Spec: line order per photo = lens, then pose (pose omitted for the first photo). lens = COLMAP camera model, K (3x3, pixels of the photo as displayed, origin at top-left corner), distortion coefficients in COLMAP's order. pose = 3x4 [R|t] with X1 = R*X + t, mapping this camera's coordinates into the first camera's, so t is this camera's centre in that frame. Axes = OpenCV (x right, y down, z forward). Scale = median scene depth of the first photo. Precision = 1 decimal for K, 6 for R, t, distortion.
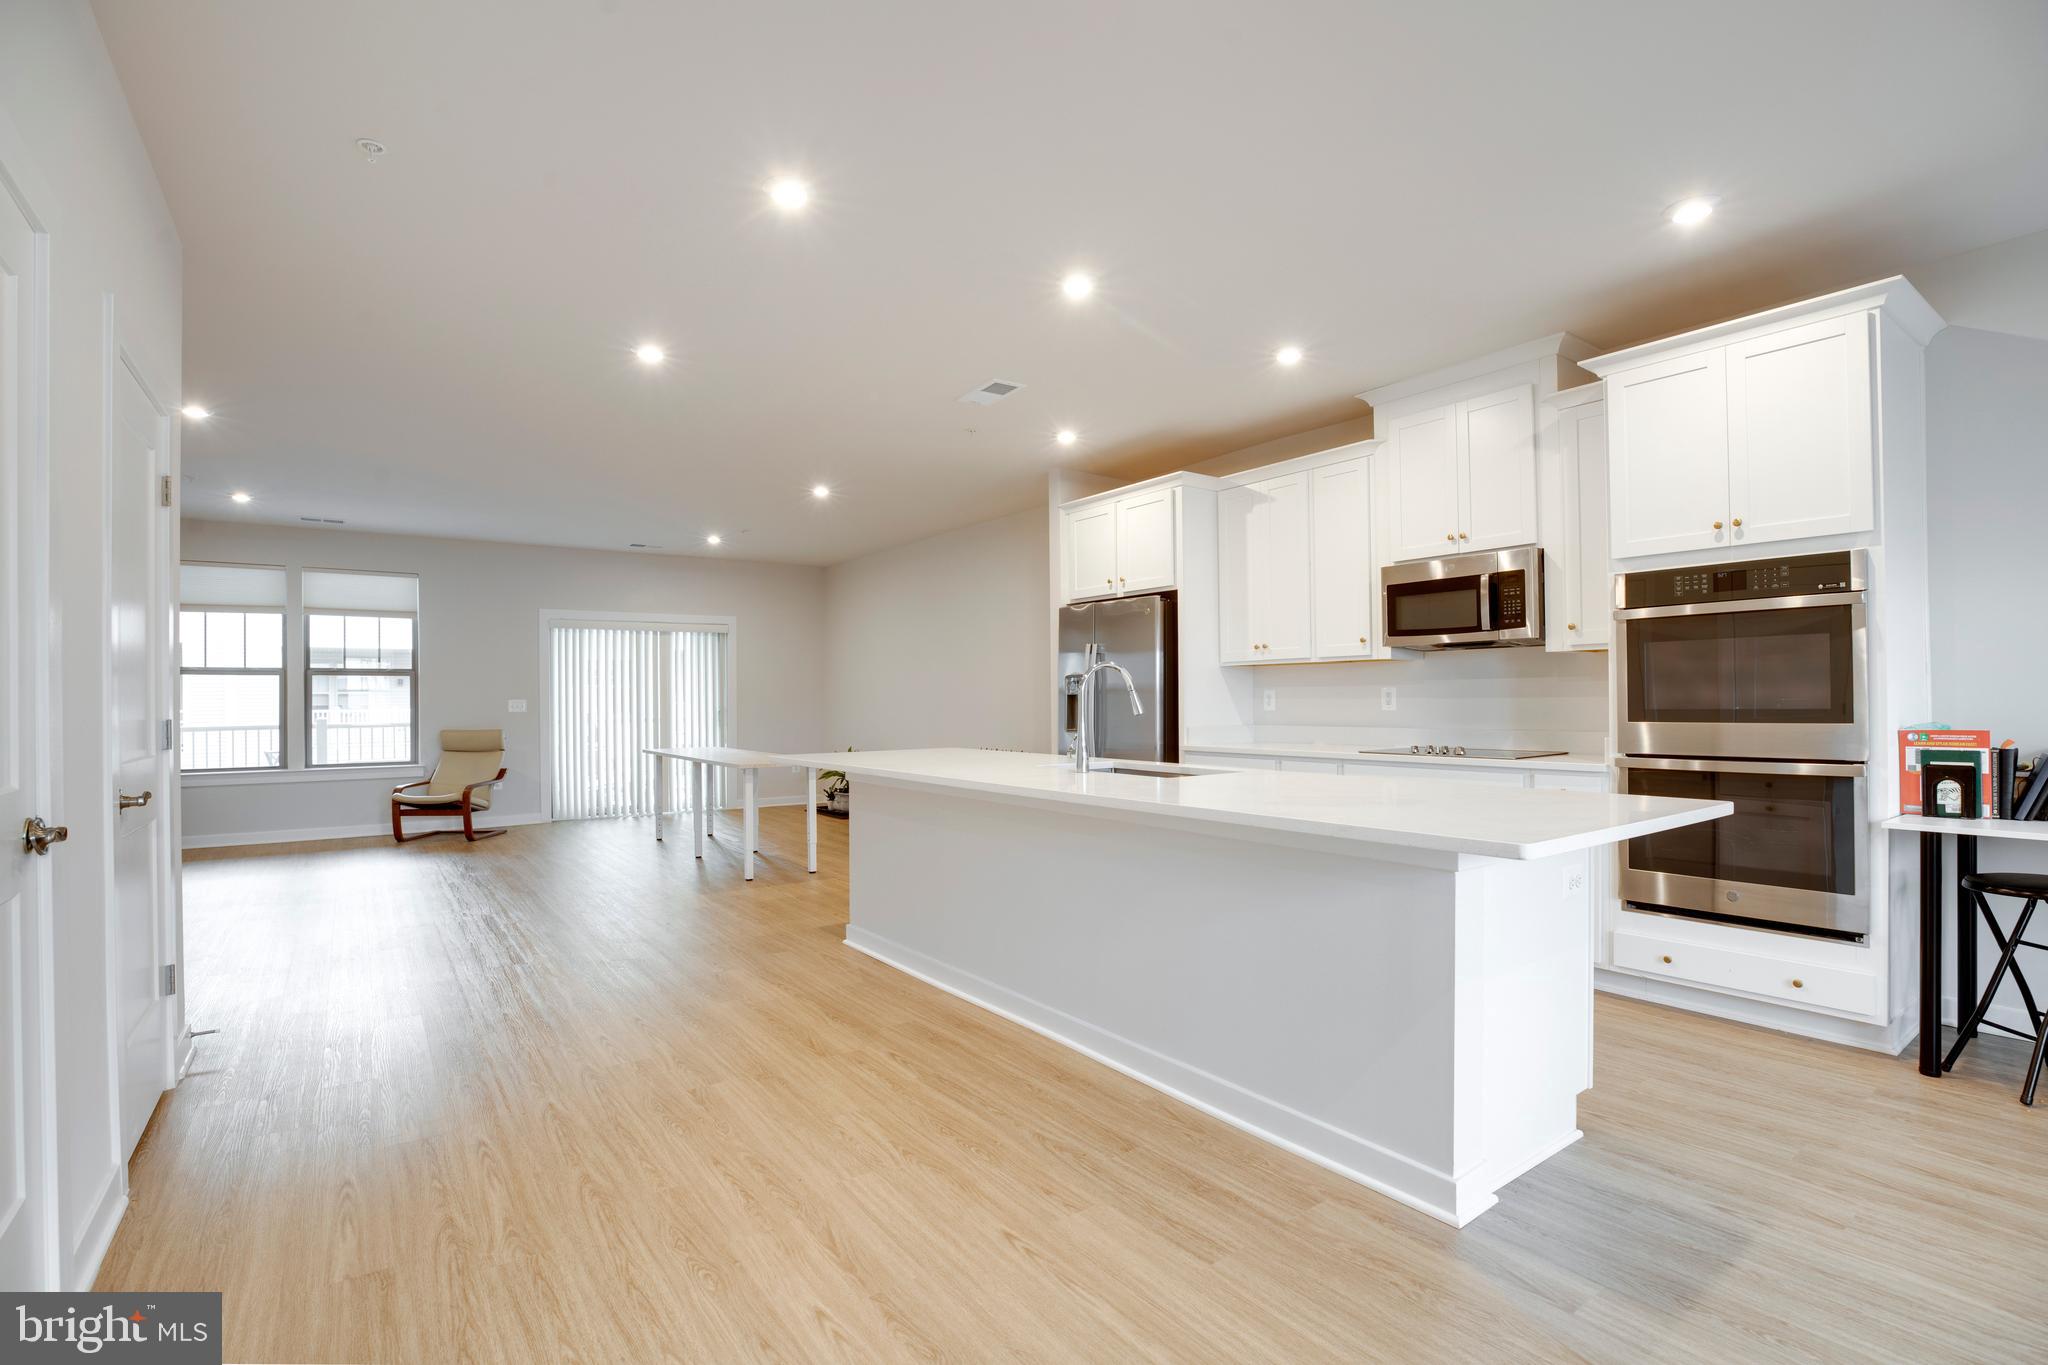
lens RADIAL K [[941.3, 0, 1024.9], [0, 941.3, 699.1], [0, 0, 1]] dist [-0.046690, 0.013747]
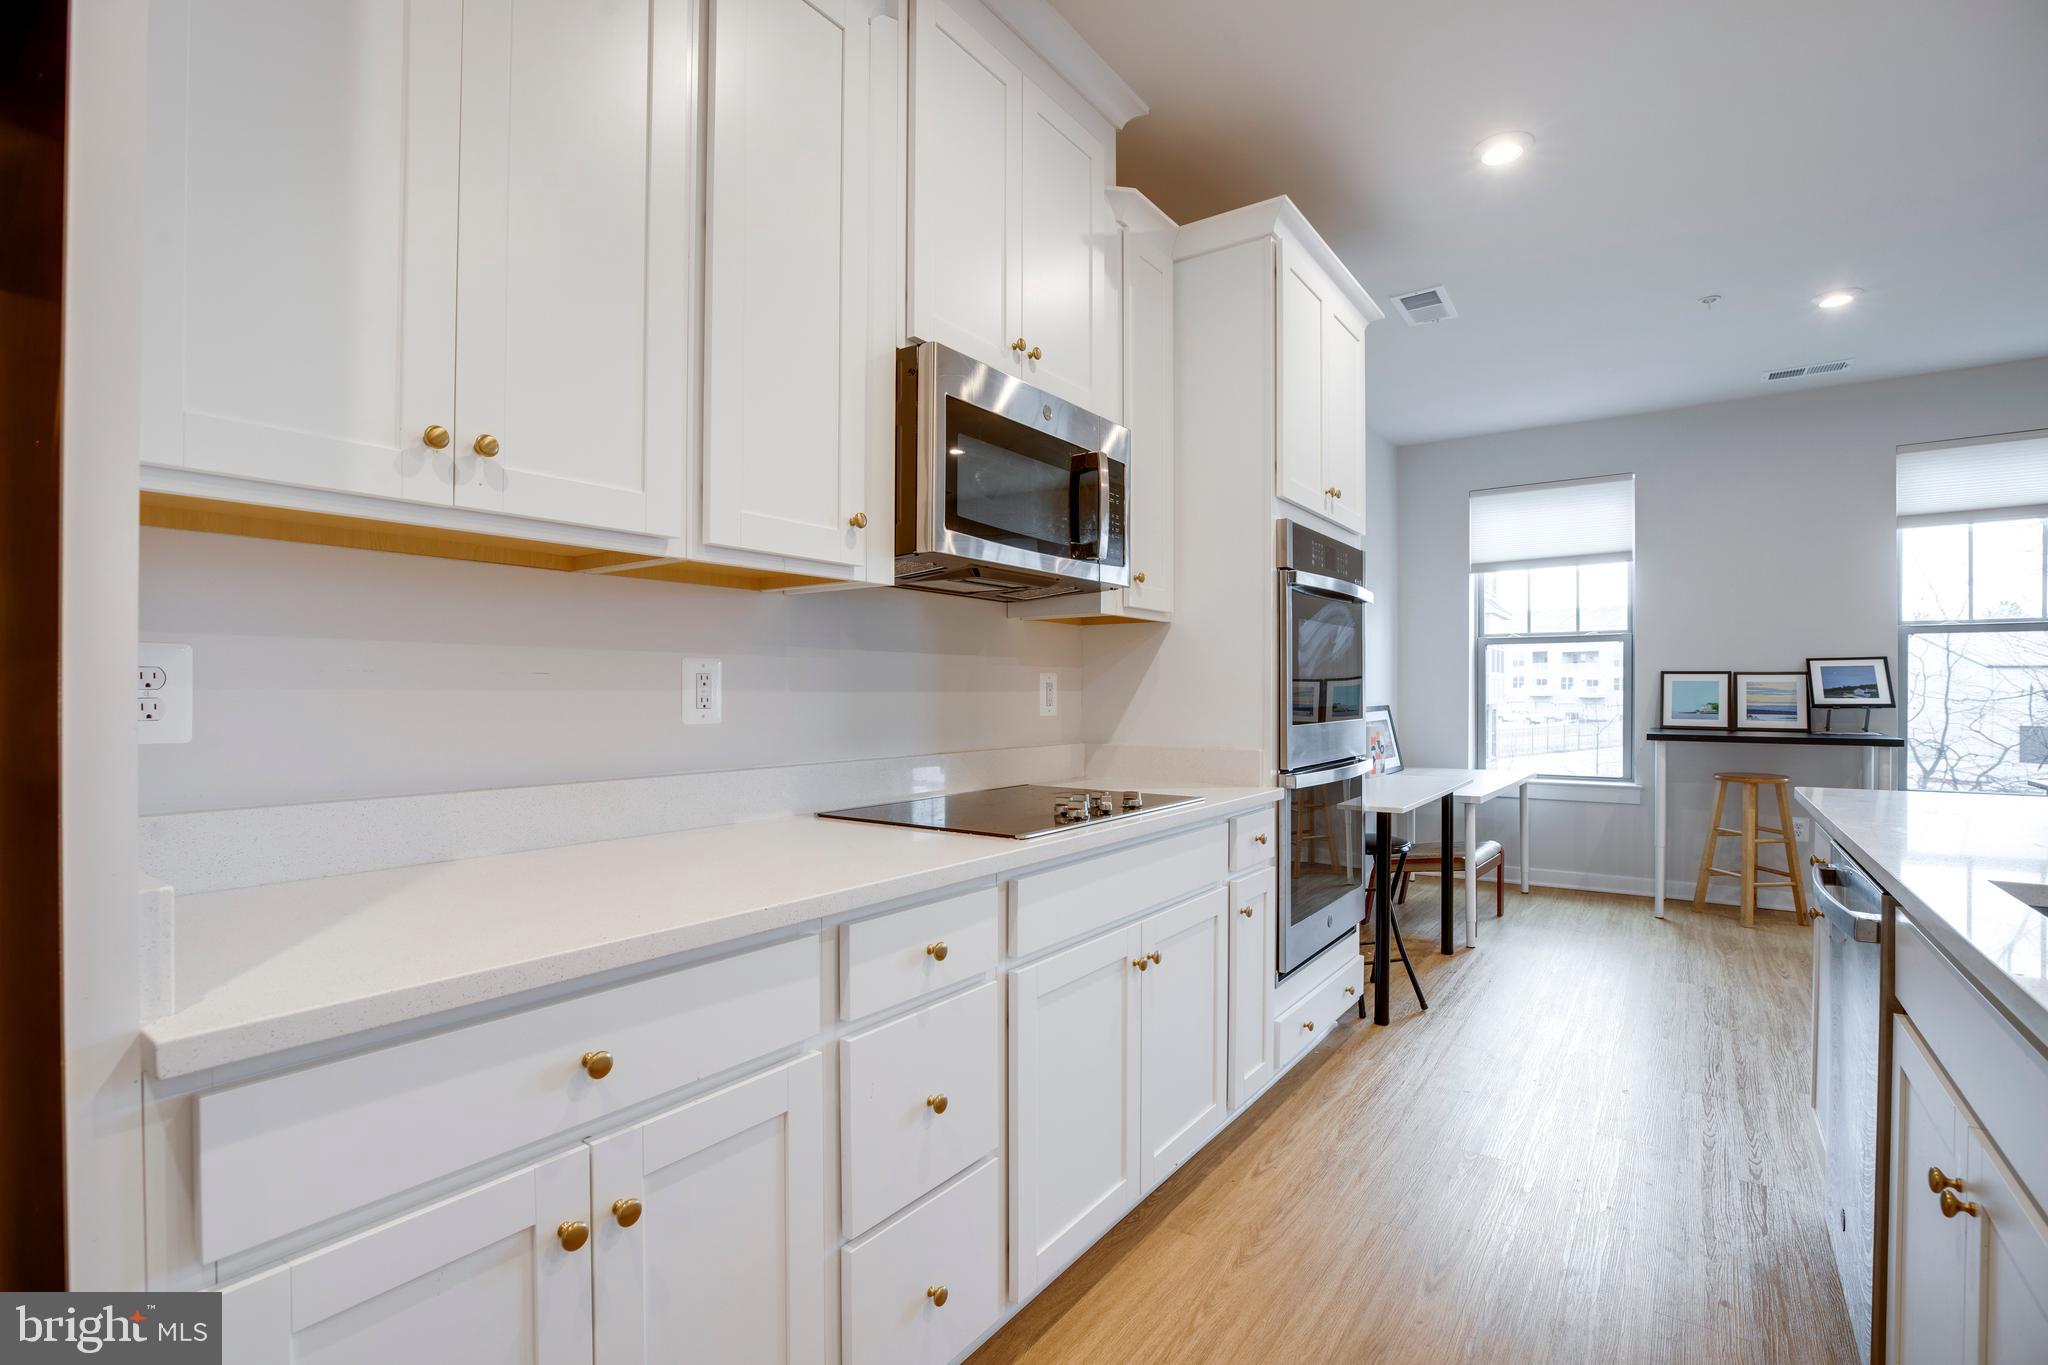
lens RADIAL K [[941.3, 0, 1024.9], [0, 941.3, 699.1], [0, 0, 1]] dist [-0.046690, 0.013747]
pose [[-0.314397, 0.002883, 0.949287, 0.015684], [0.002705, 0.999994, -0.002141, 0.004334], [-0.949288, 0.001894, -0.314403, 1.240668]]
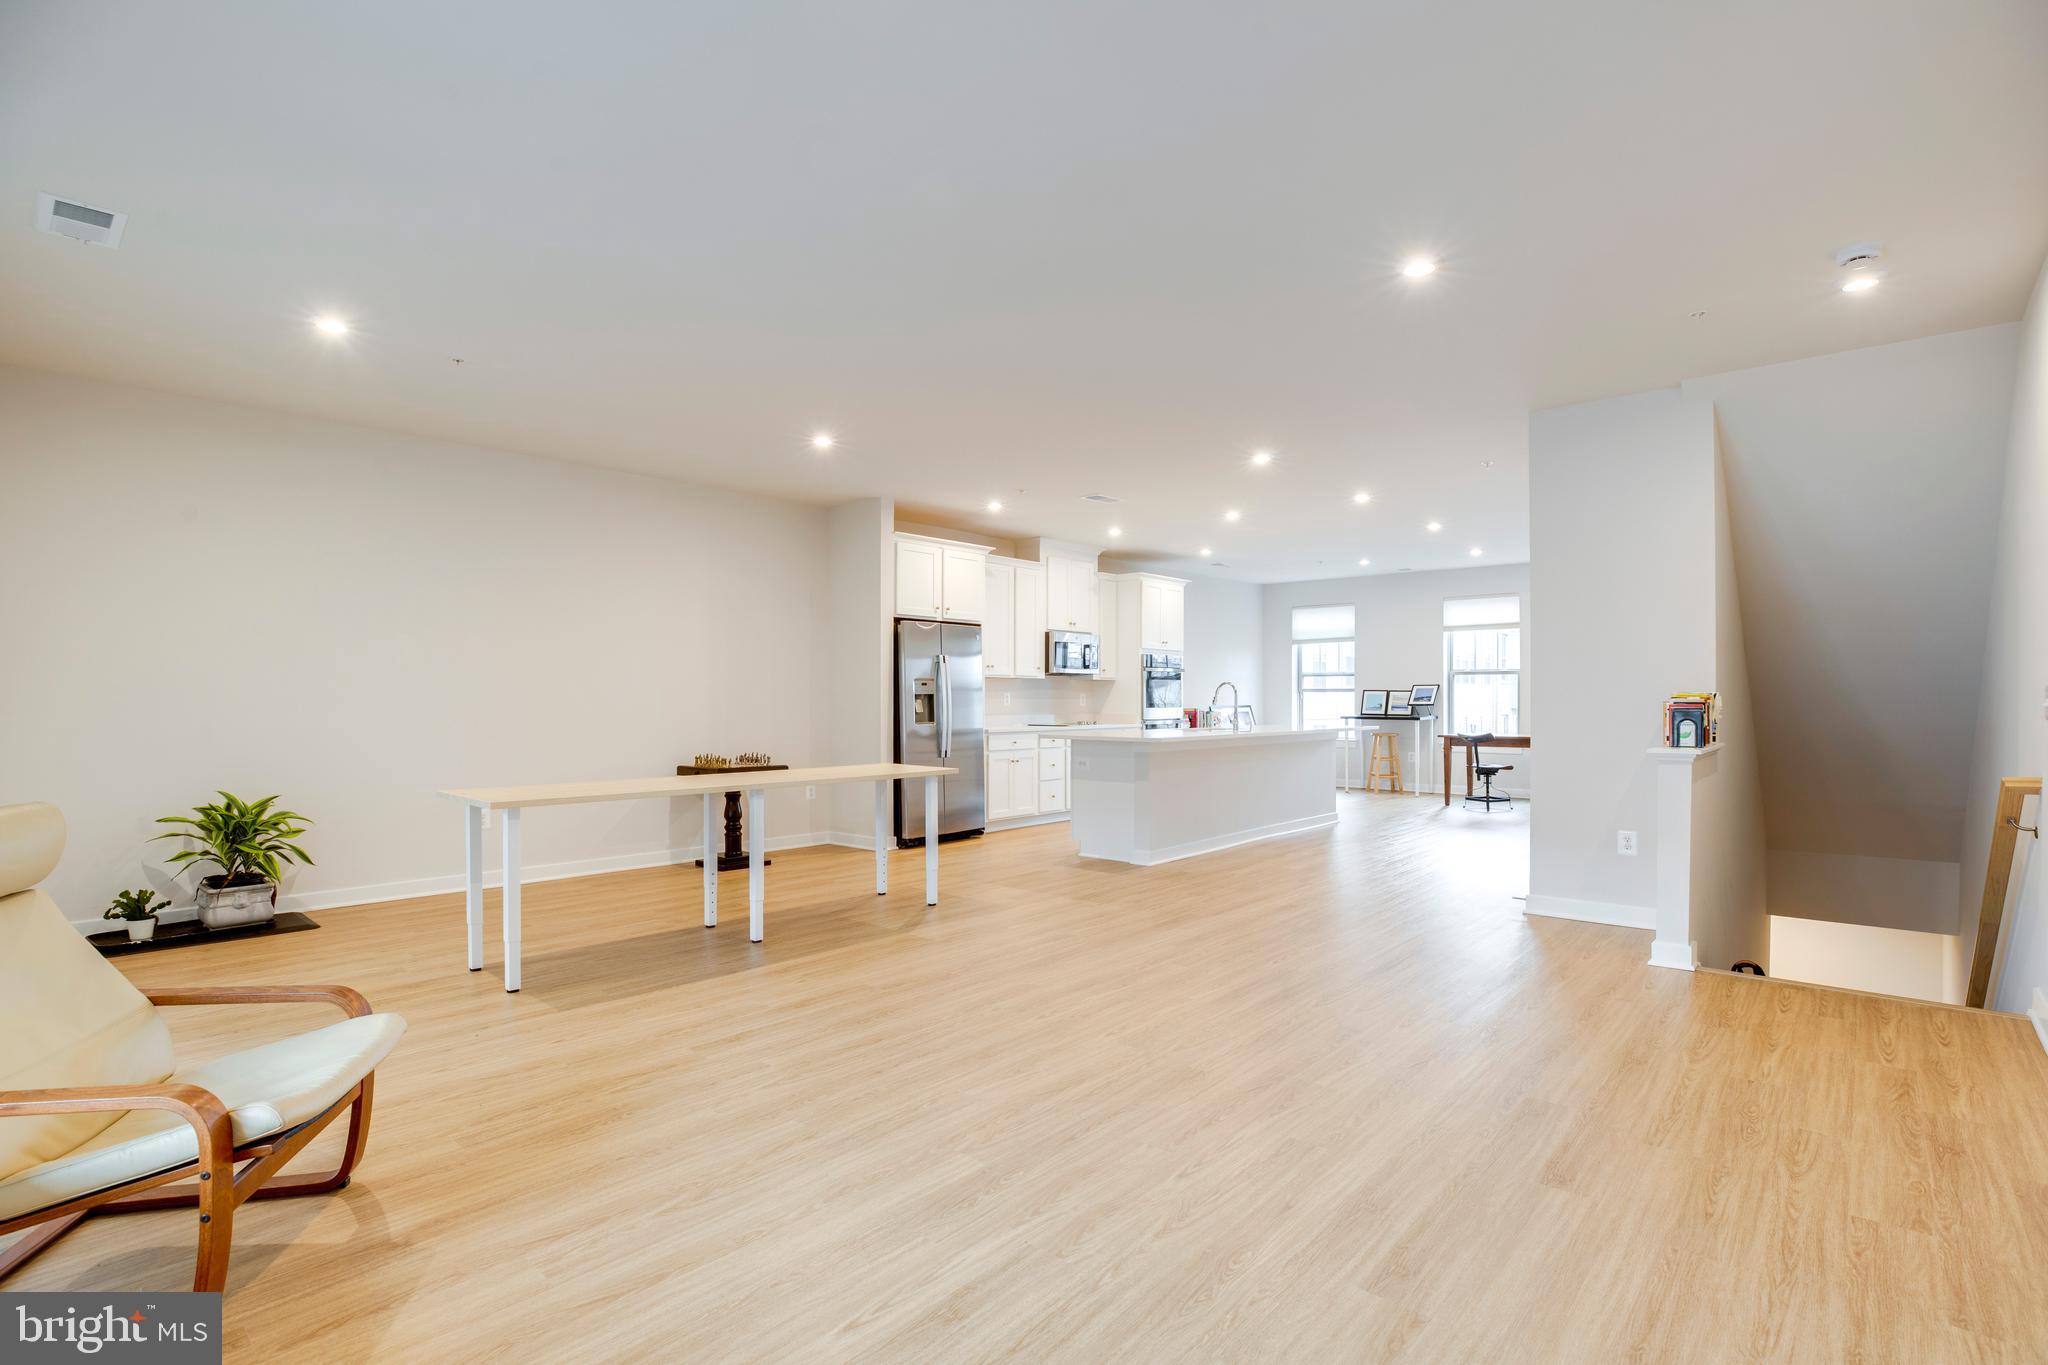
lens RADIAL K [[955.1, 0, 1023.7], [0, 955.1, 695.6], [0, 0, 1]] dist [-0.045867, 0.012676]
pose [[-0.202193, 0.009649, 0.979298, -1.795604], [-0.000279, 0.999951, -0.009910, 0.013685], [-0.979346, -0.002277, -0.202181, 1.677195]]
